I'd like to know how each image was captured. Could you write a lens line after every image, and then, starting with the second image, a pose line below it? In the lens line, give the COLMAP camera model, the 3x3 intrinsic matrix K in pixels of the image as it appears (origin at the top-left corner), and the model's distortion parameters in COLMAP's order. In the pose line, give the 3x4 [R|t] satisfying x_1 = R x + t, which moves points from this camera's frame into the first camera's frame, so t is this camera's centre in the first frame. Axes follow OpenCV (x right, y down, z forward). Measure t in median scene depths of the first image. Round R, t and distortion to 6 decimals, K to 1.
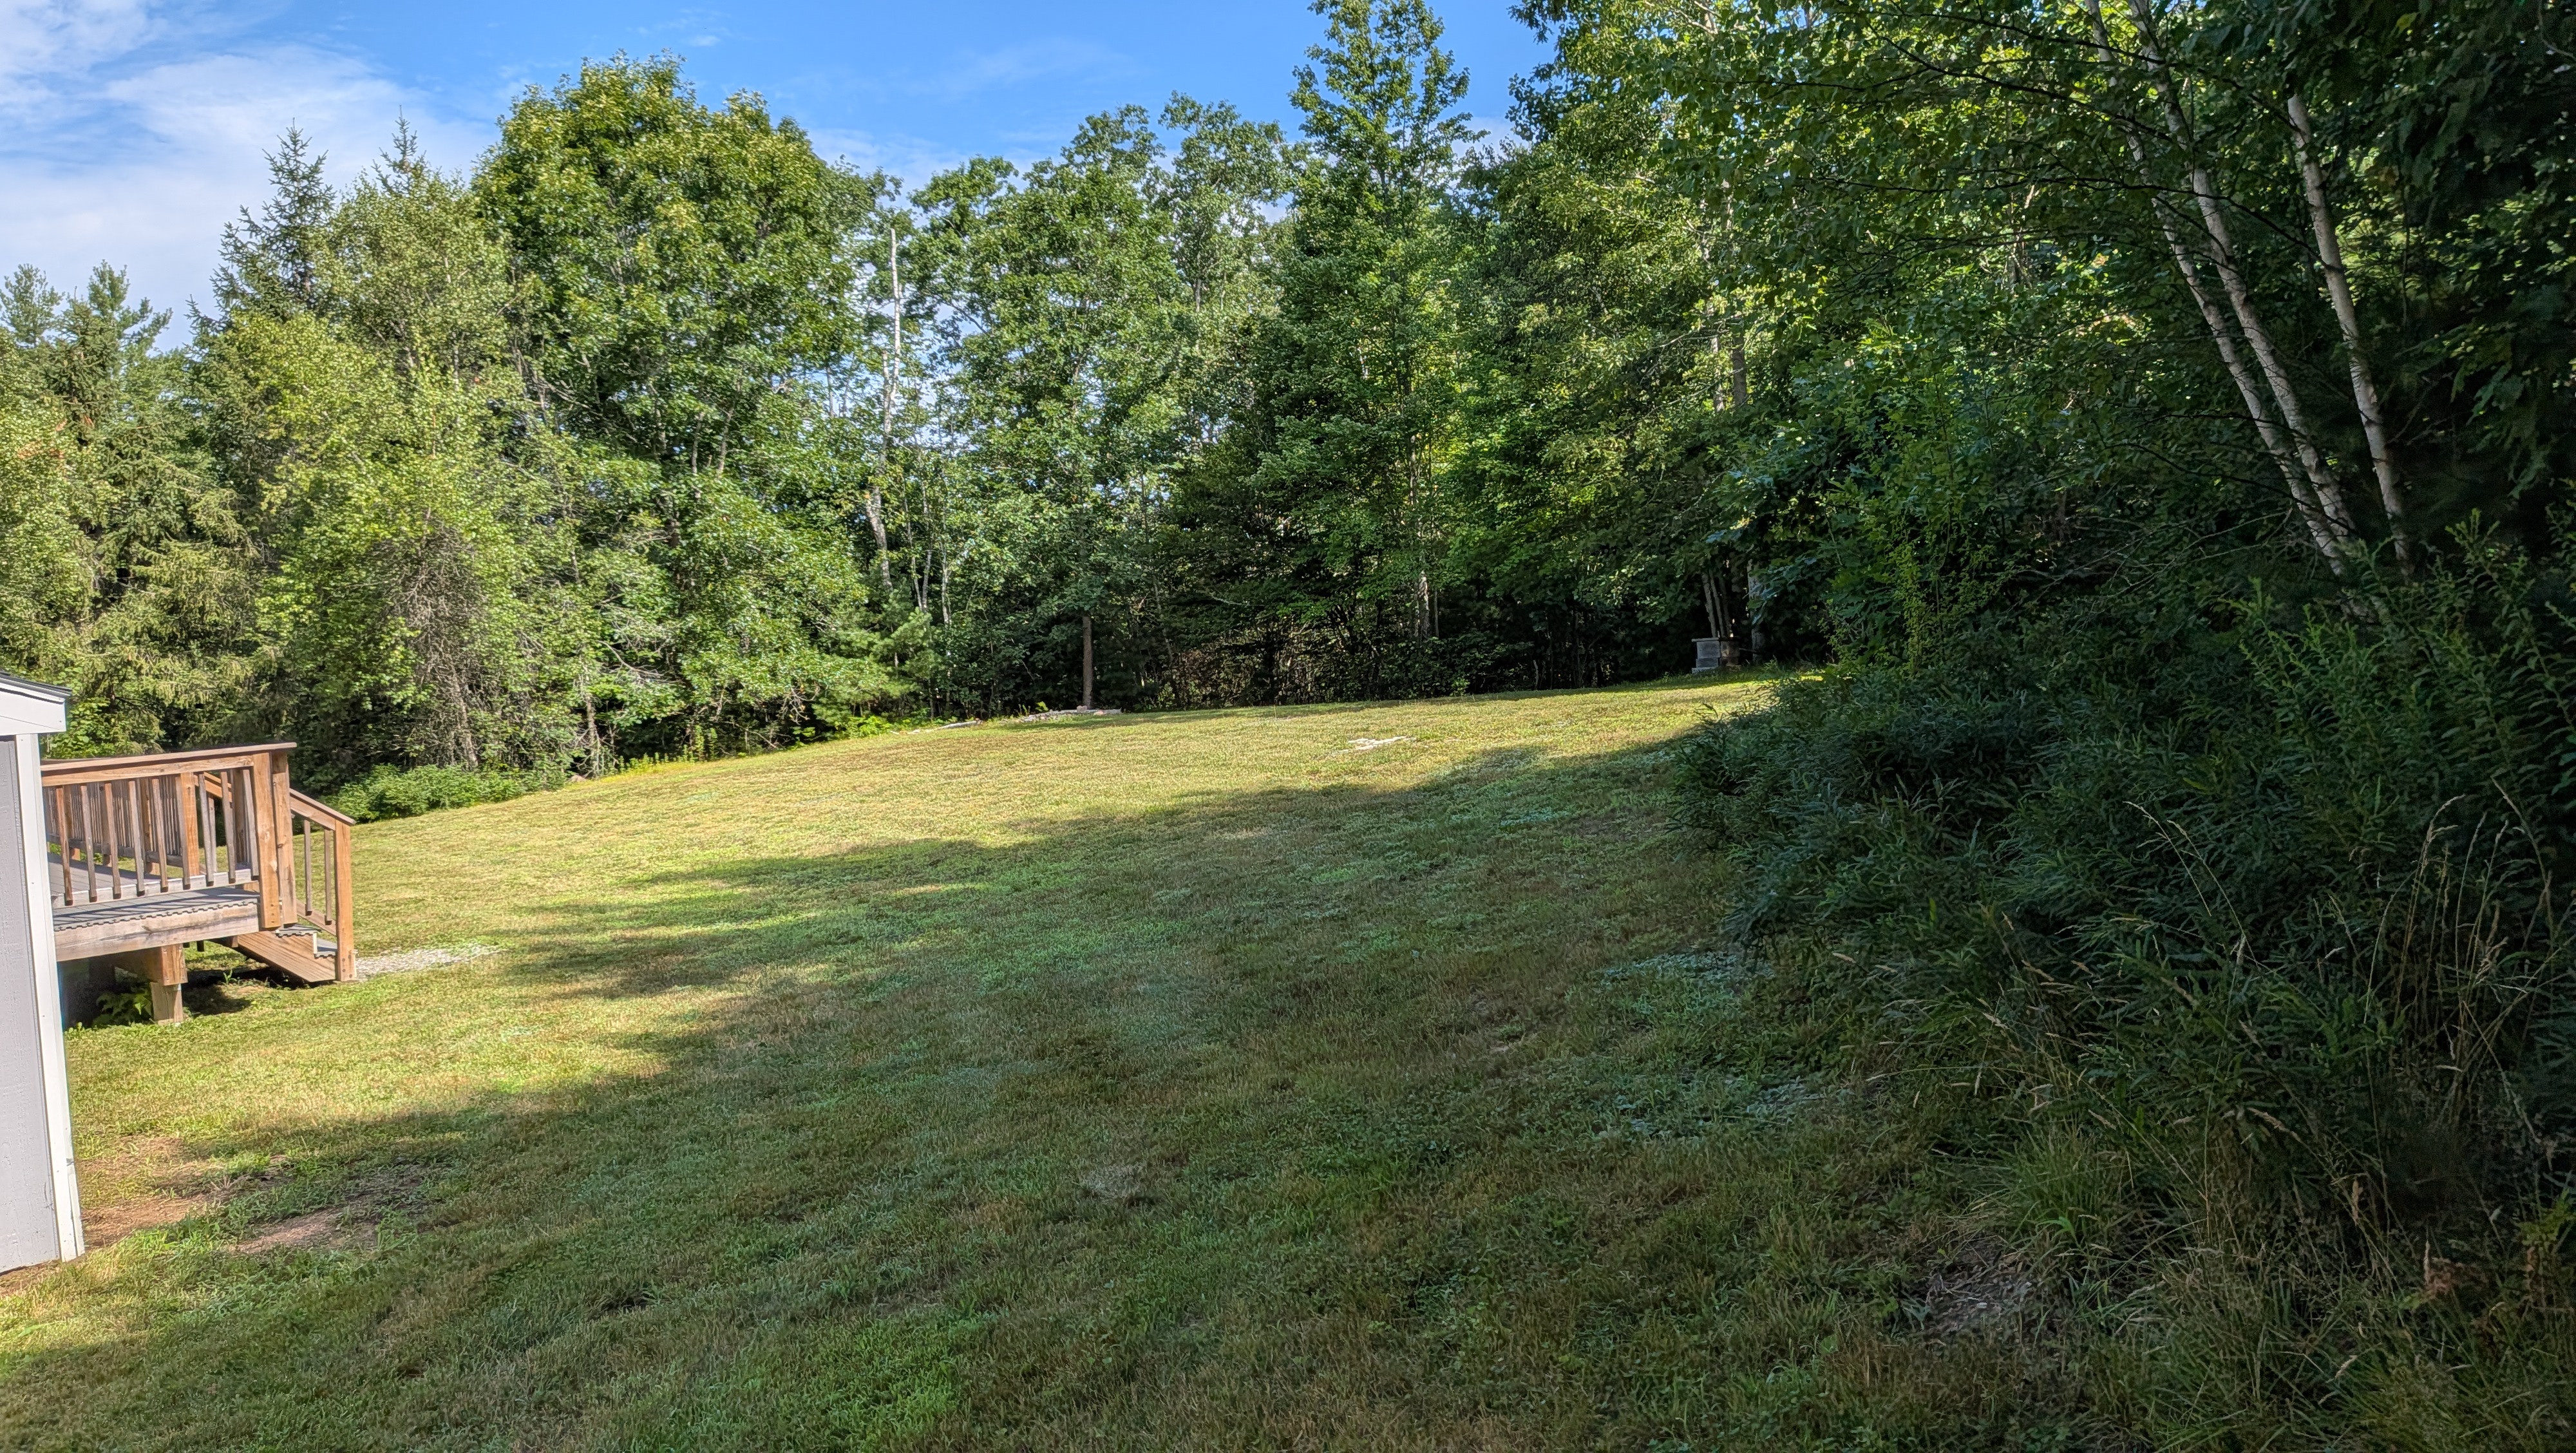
lens RADIAL K [[1893.0, 0, 1330.9], [0, 1893.0, 716.4], [0, 0, 1]] dist [0.049087, -0.096298]
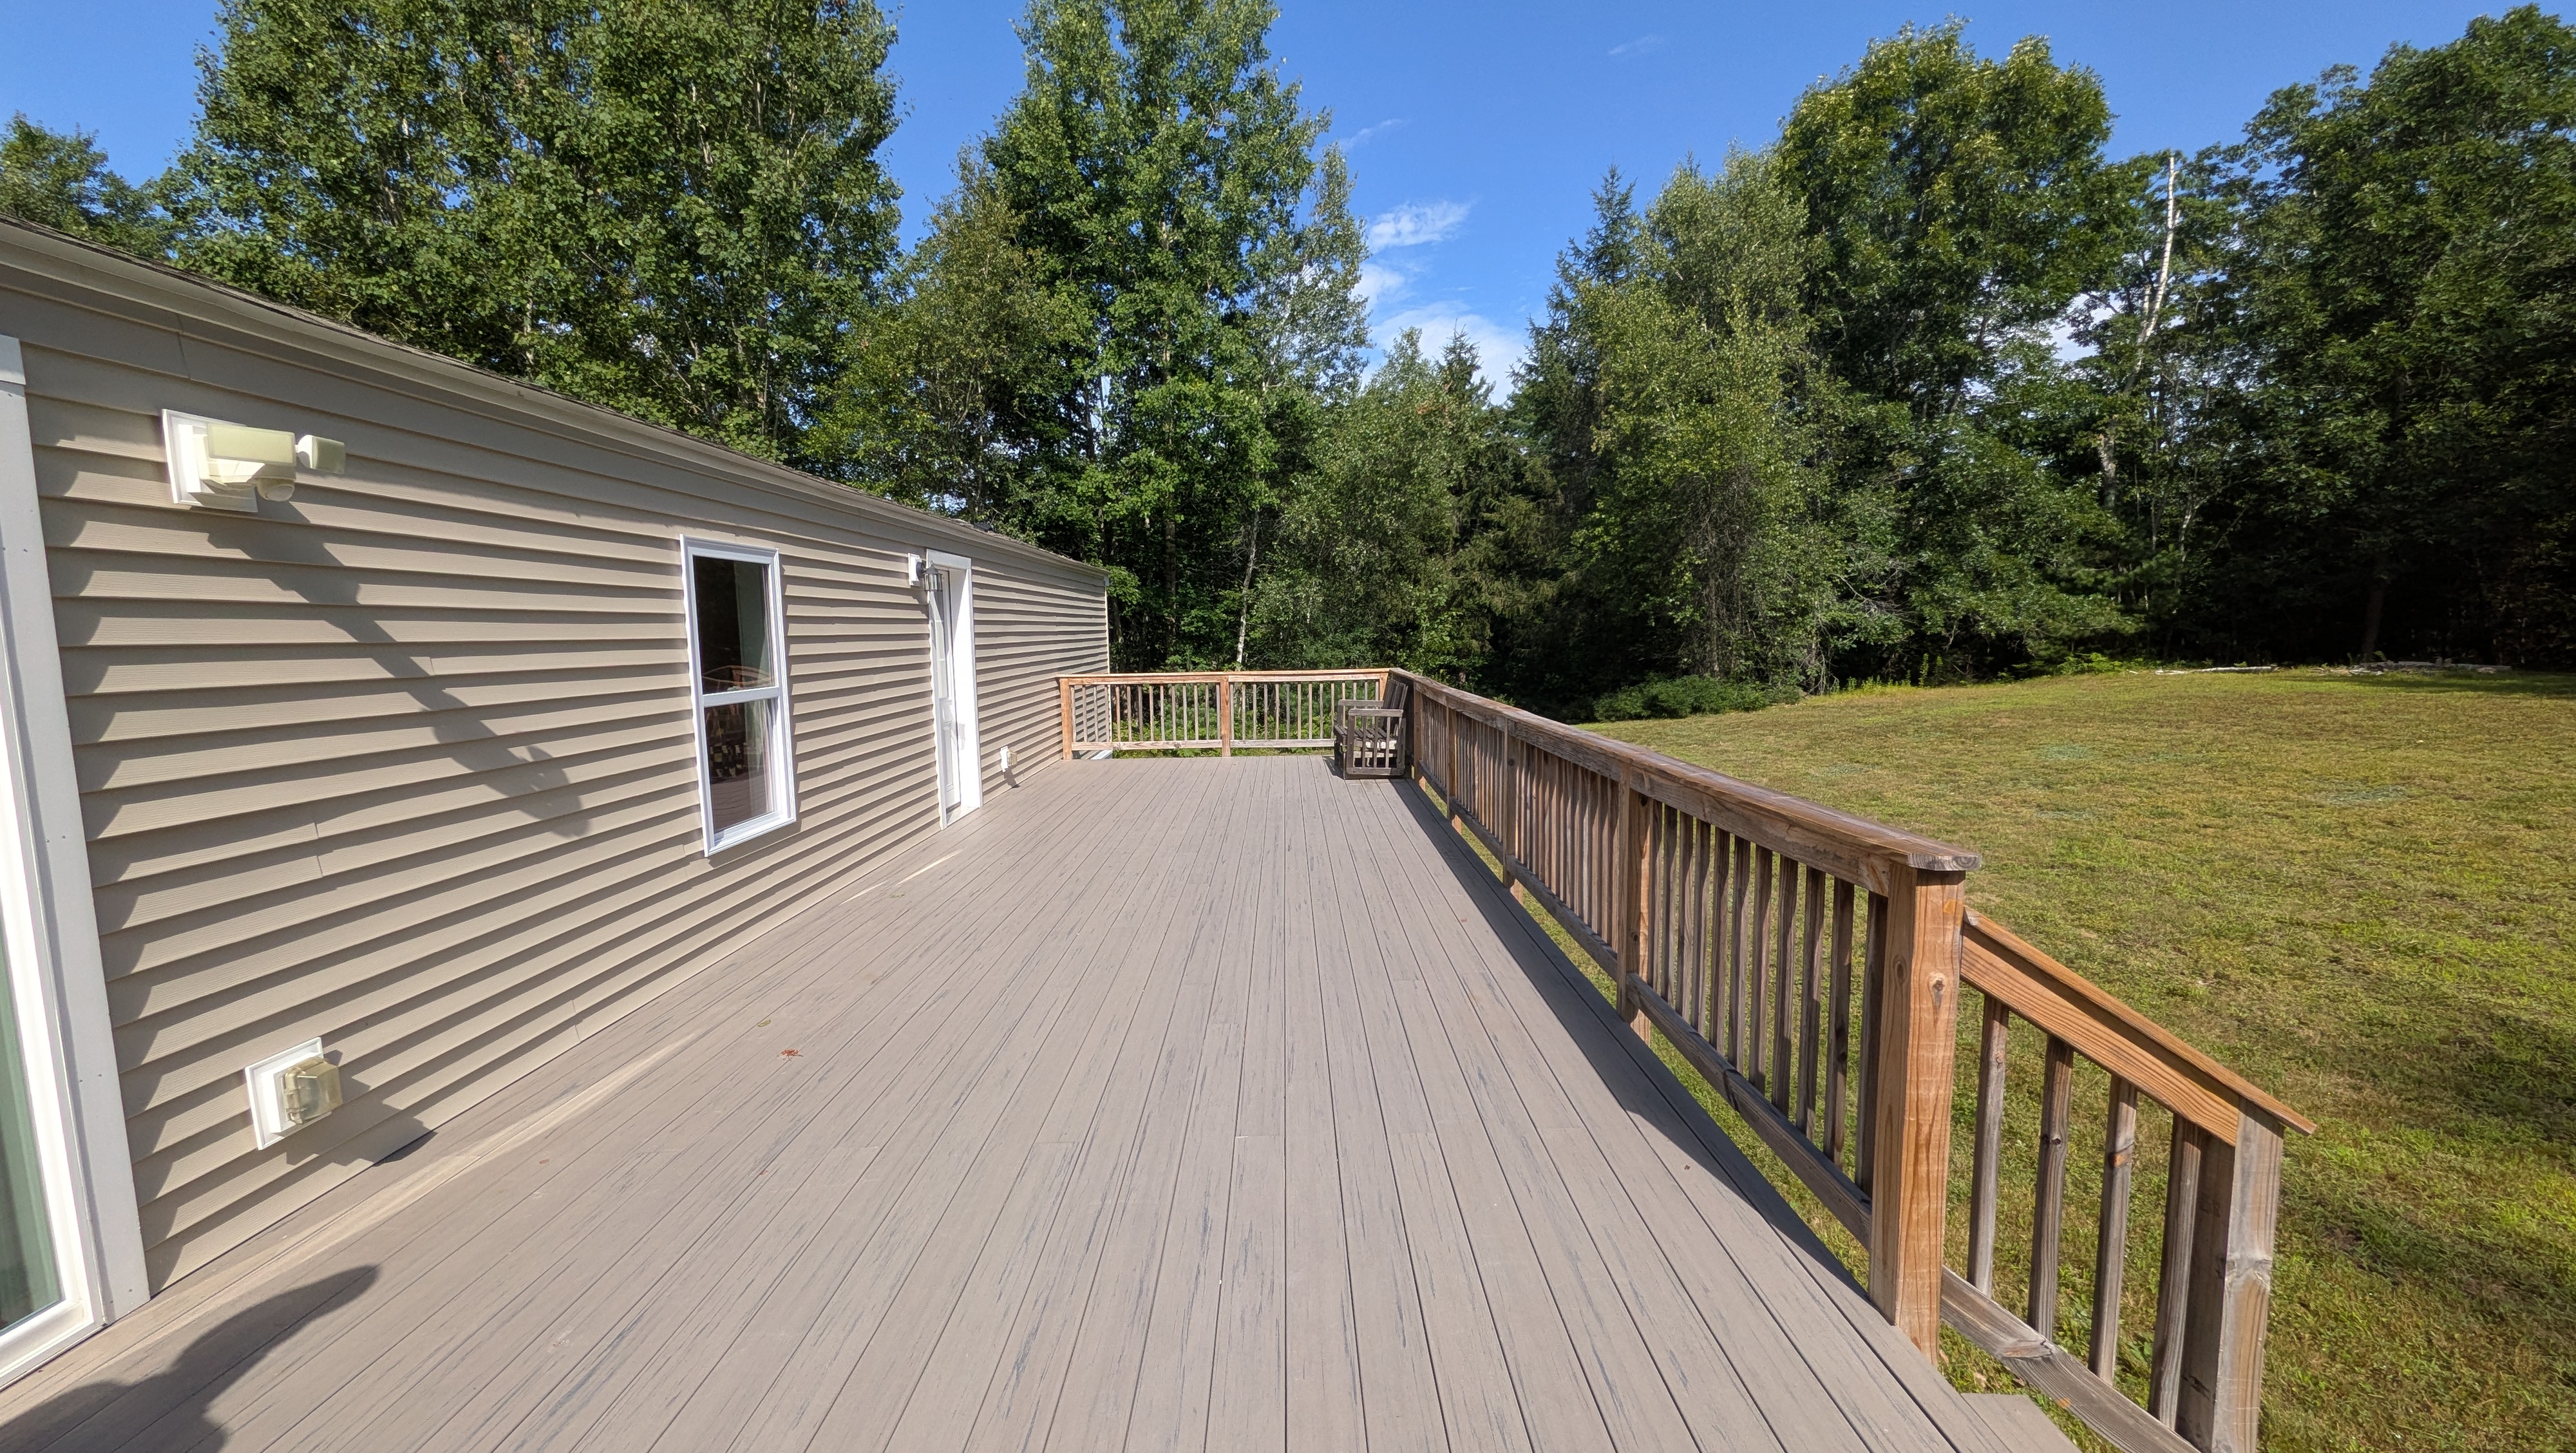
lens RADIAL K [[1005.3, 0, 1285.6], [0, 1005.3, 733.0], [0, 0, 1]] dist [0.016538, -0.003949]
pose [[0.747953, 0.118086, -0.653163, -0.228927], [-0.049116, 0.991196, 0.122956, -0.003059], [0.661932, -0.059885, 0.747168, 0.331831]]
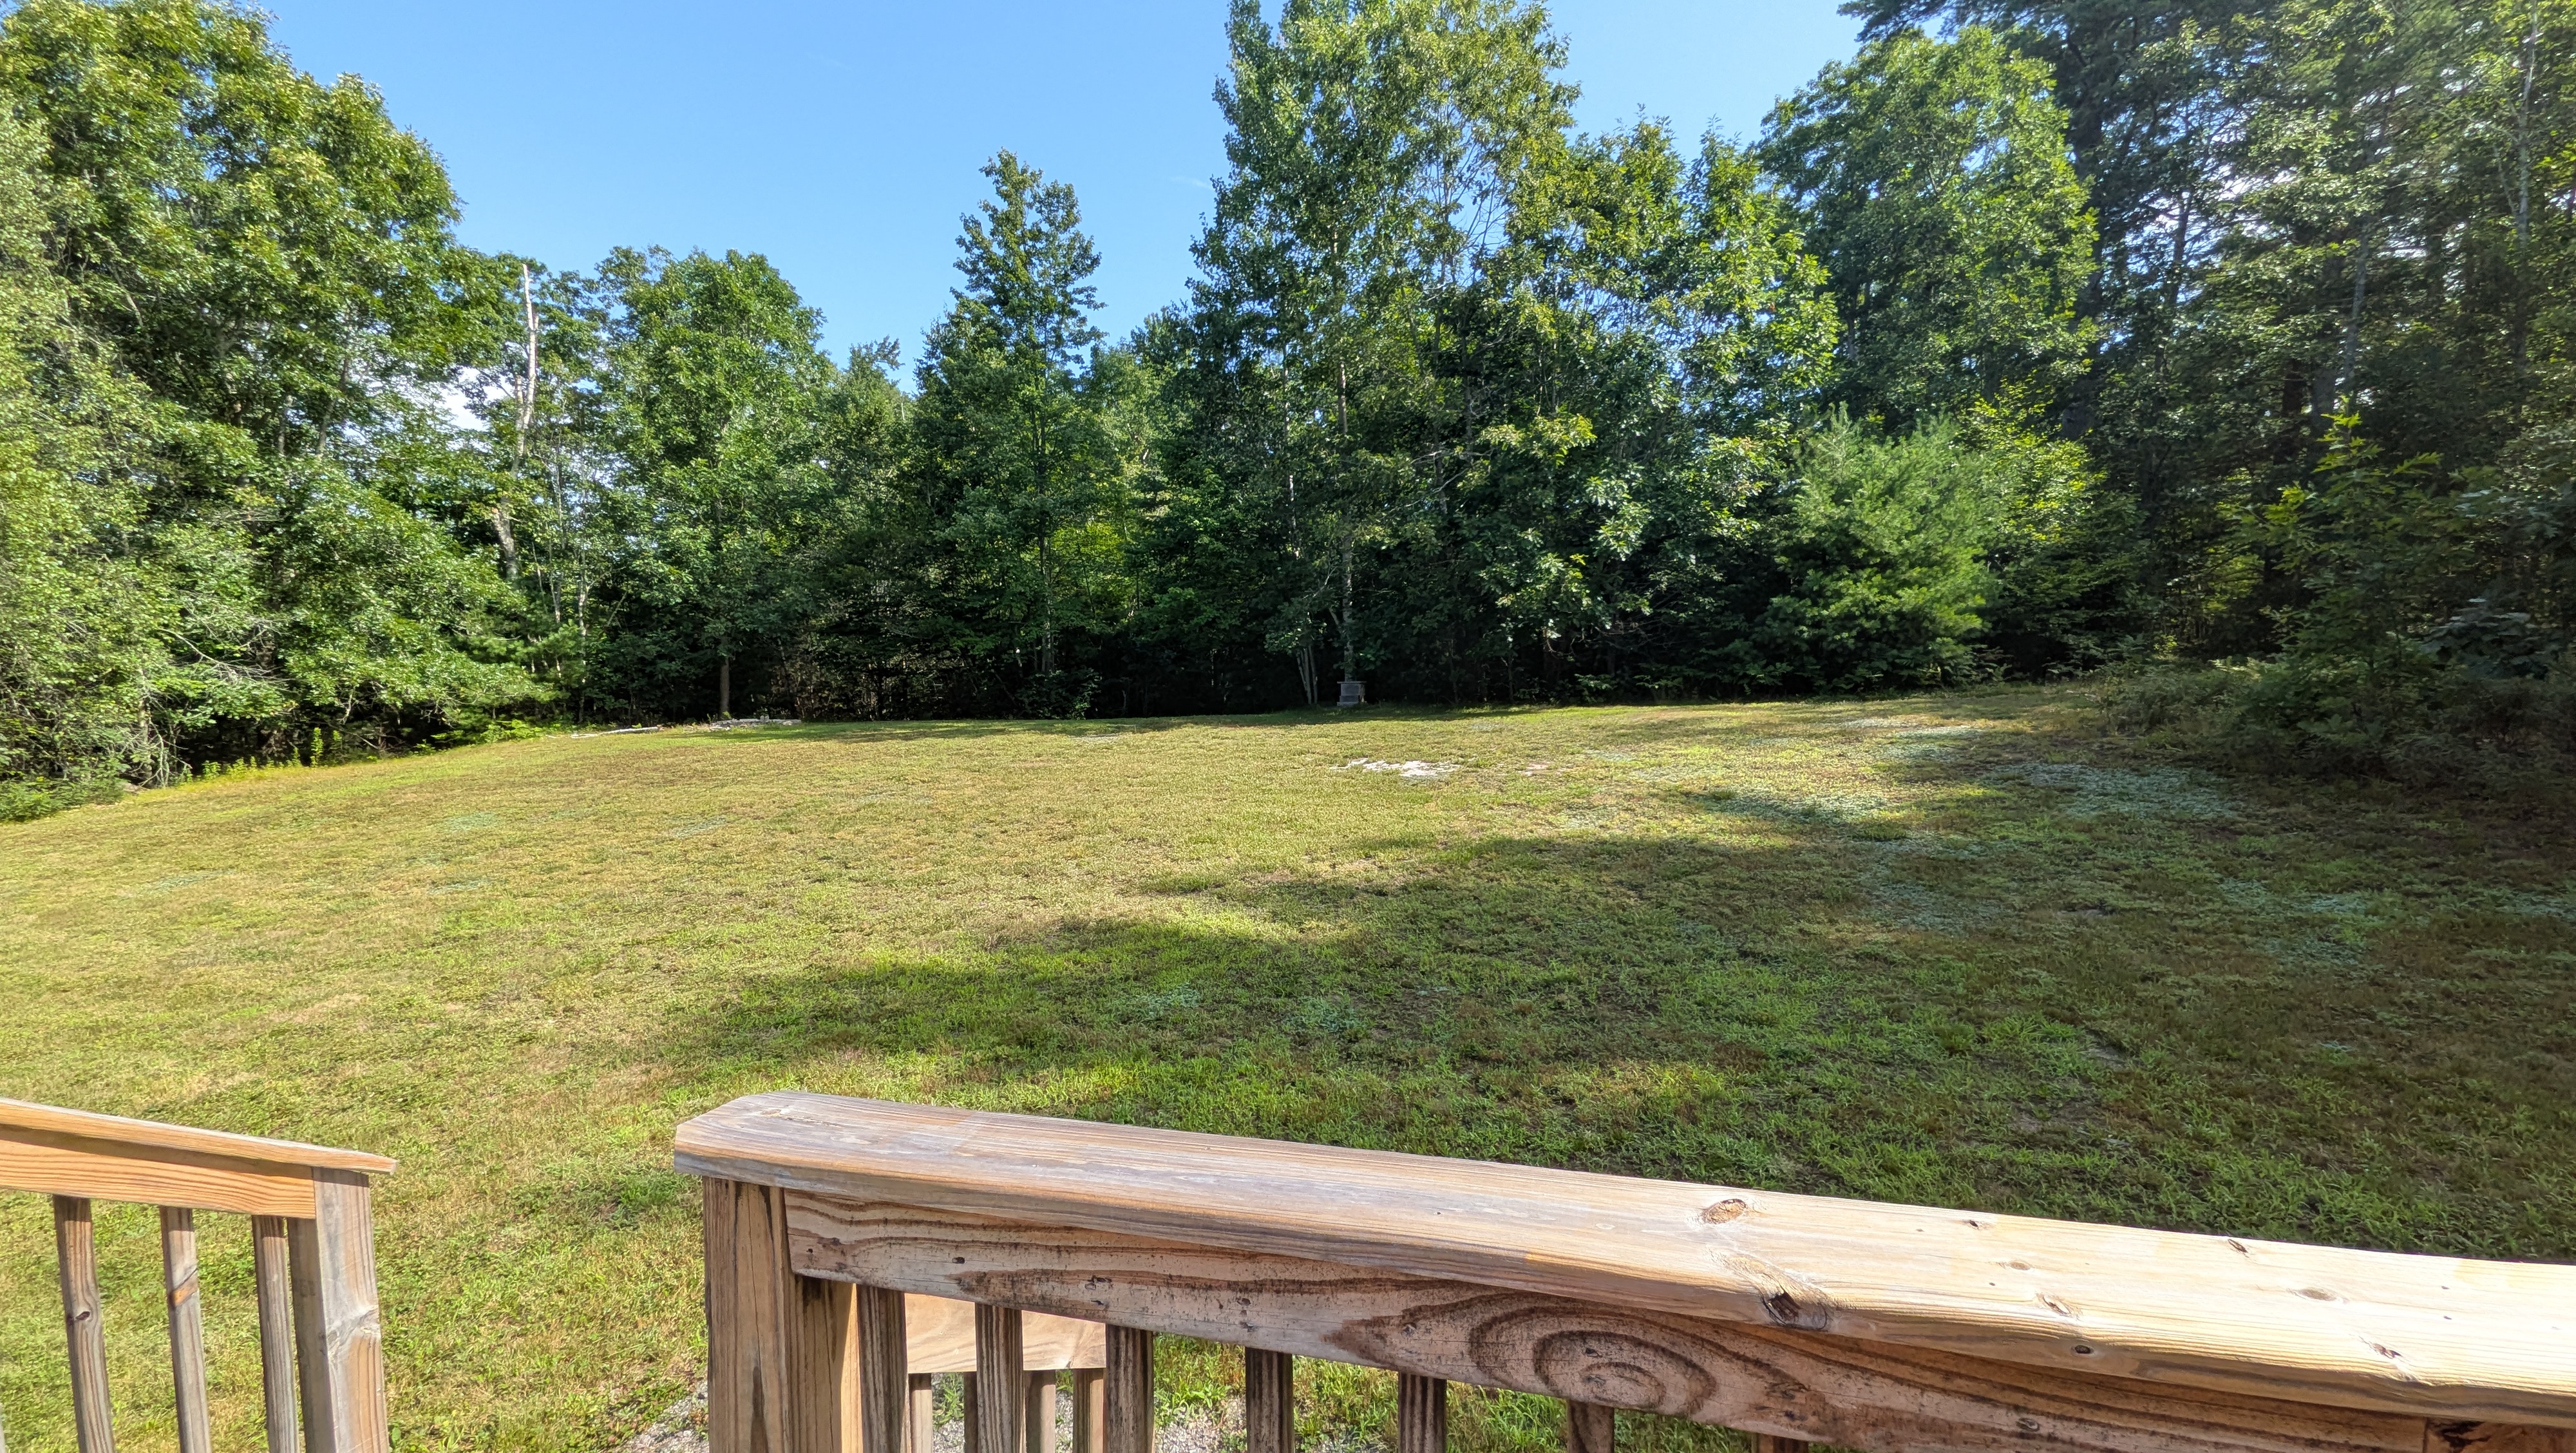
lens RADIAL K [[1005.3, 0, 1285.6], [0, 1005.3, 733.0], [0, 0, 1]] dist [0.016538, -0.003949]
pose [[0.839362, 0.014705, 0.543375, -0.209945], [-0.020117, 0.999790, 0.004018, -0.003872], [-0.543201, -0.014304, 0.839481, 0.332092]]
